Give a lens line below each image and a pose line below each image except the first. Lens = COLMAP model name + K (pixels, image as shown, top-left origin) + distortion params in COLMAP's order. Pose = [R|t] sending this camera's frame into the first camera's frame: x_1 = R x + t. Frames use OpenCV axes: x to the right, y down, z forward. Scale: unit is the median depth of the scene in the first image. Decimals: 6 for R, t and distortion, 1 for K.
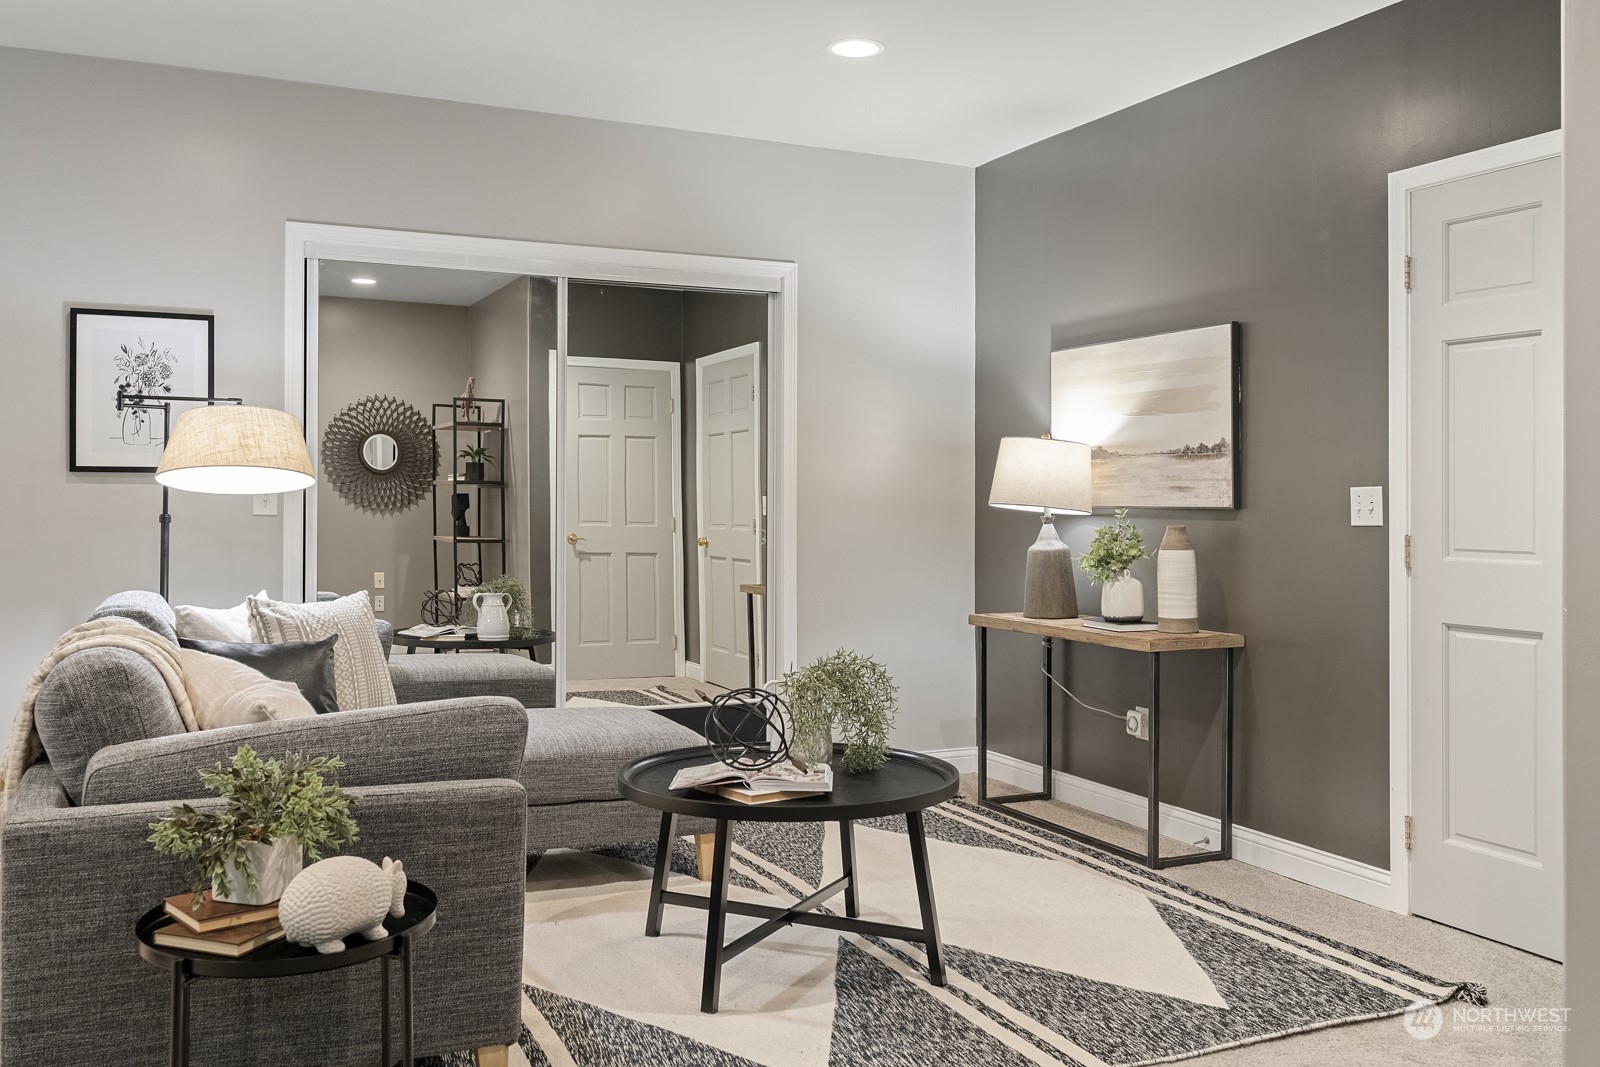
lens RADIAL K [[1421.7, 0, 800.5], [0, 1421.7, 505.1], [0, 0, 1]] dist [0.007511, 0.006411]
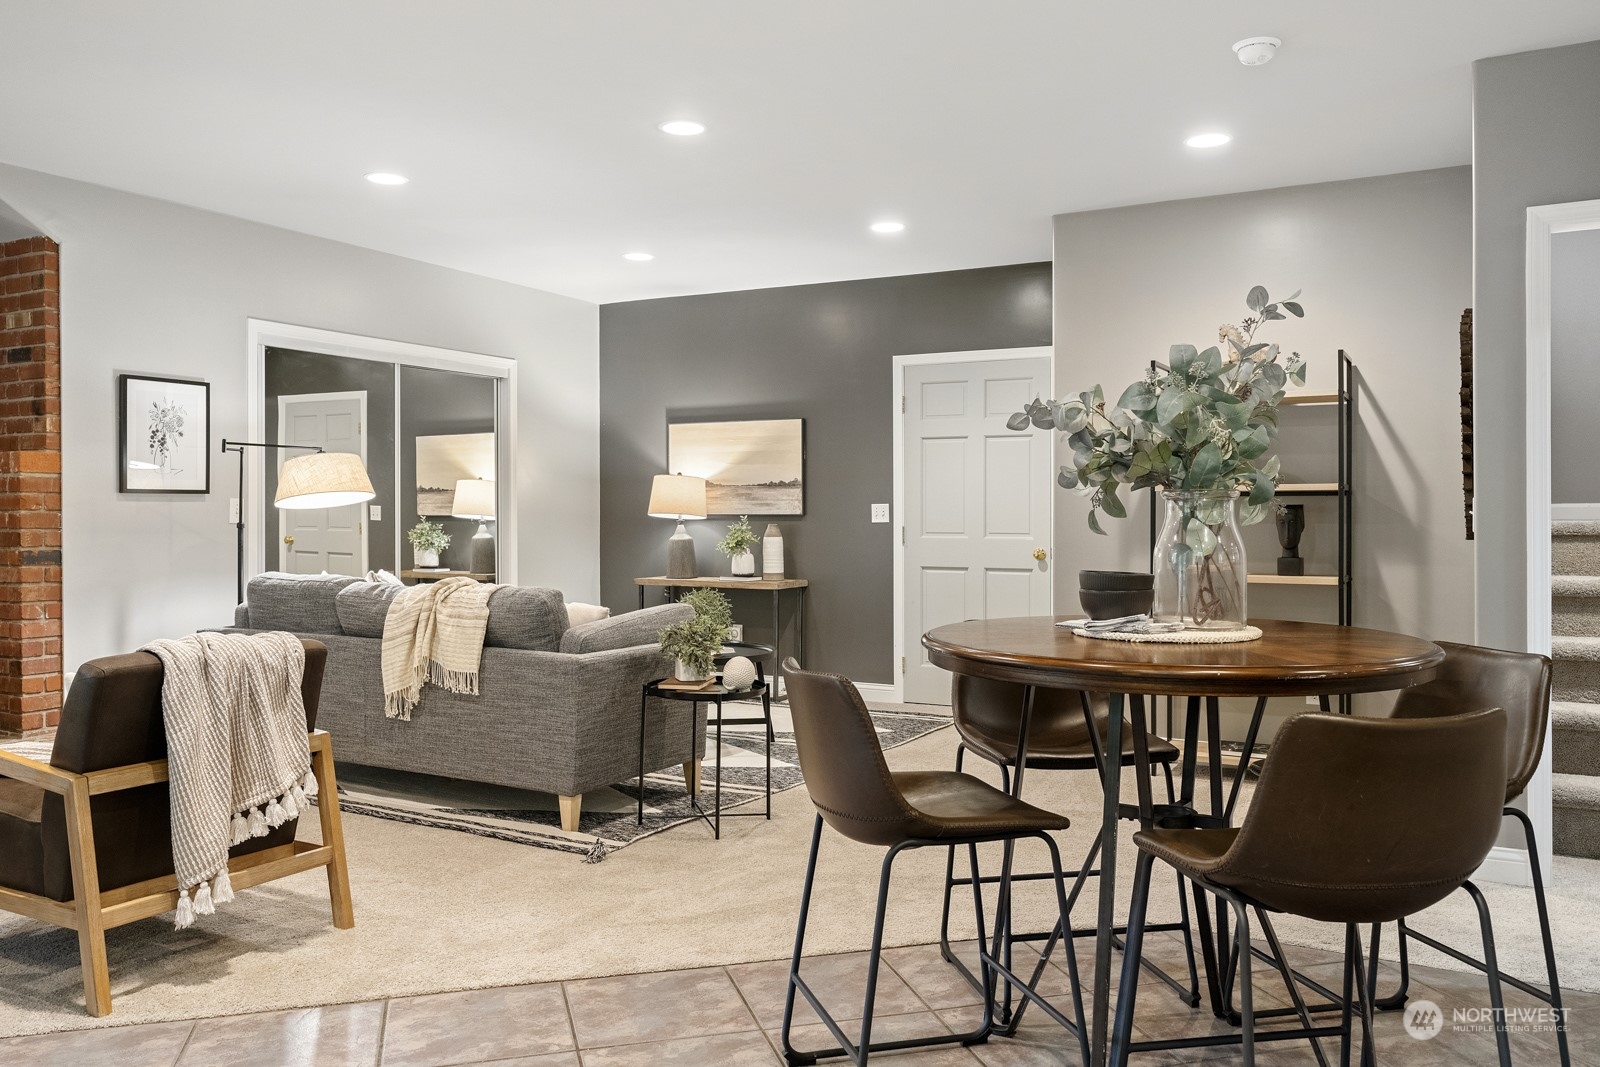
lens RADIAL K [[1243.8, 0, 800.0], [0, 1243.8, 533.5], [0, 0, 1]] dist [0.000362, 0.002145]
pose [[0.809712, -0.013823, 0.586664, -0.669824], [0.005329, 0.999855, 0.016204, 0.000247], [-0.586803, -0.009994, 0.809668, -0.357534]]
